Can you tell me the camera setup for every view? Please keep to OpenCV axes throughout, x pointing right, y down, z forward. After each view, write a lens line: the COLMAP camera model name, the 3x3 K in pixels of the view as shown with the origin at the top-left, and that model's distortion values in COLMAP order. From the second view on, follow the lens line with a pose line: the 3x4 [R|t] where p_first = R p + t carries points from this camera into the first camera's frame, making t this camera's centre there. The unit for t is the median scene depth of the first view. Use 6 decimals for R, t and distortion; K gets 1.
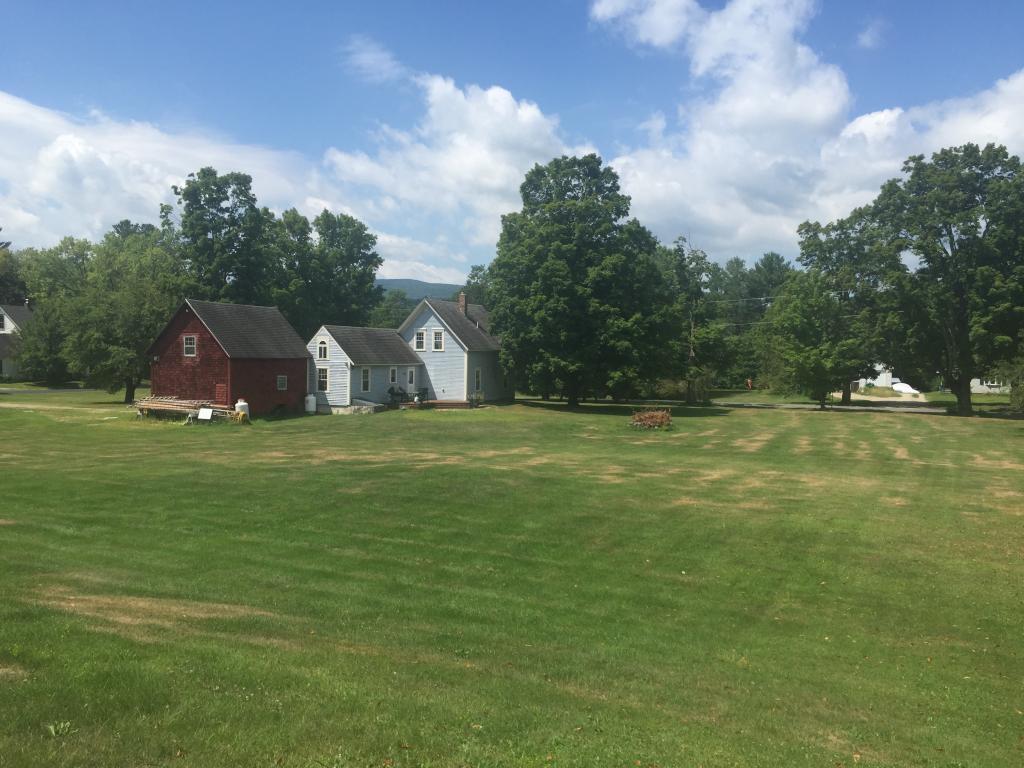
lens RADIAL K [[859.3, 0, 512.0], [0, 859.3, 384.0], [0, 0, 1]] dist [0.002792, -0.005073]
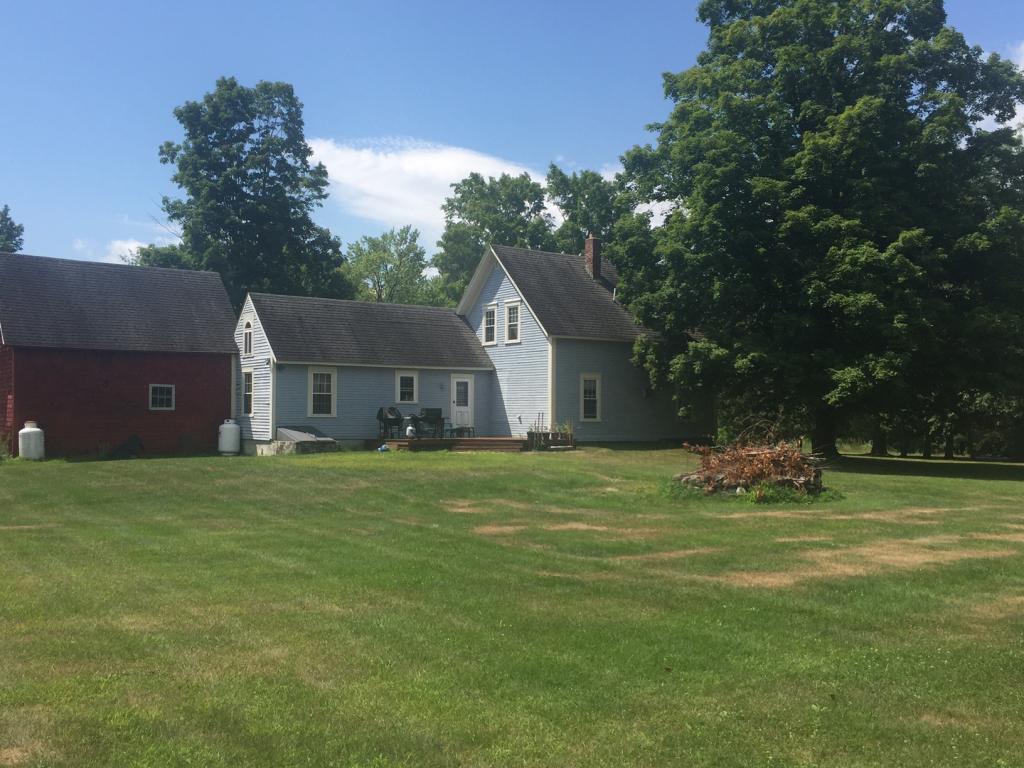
lens RADIAL K [[1031.2, 0, 512.0], [0, 1031.2, 384.0], [0, 0, 1]] dist [0.047250, -0.002880]
pose [[0.870756, -0.023427, -0.491158, 0.226956], [-0.011333, 0.997643, -0.067676, 0.029316], [0.491585, 0.064495, 0.868438, 0.484759]]
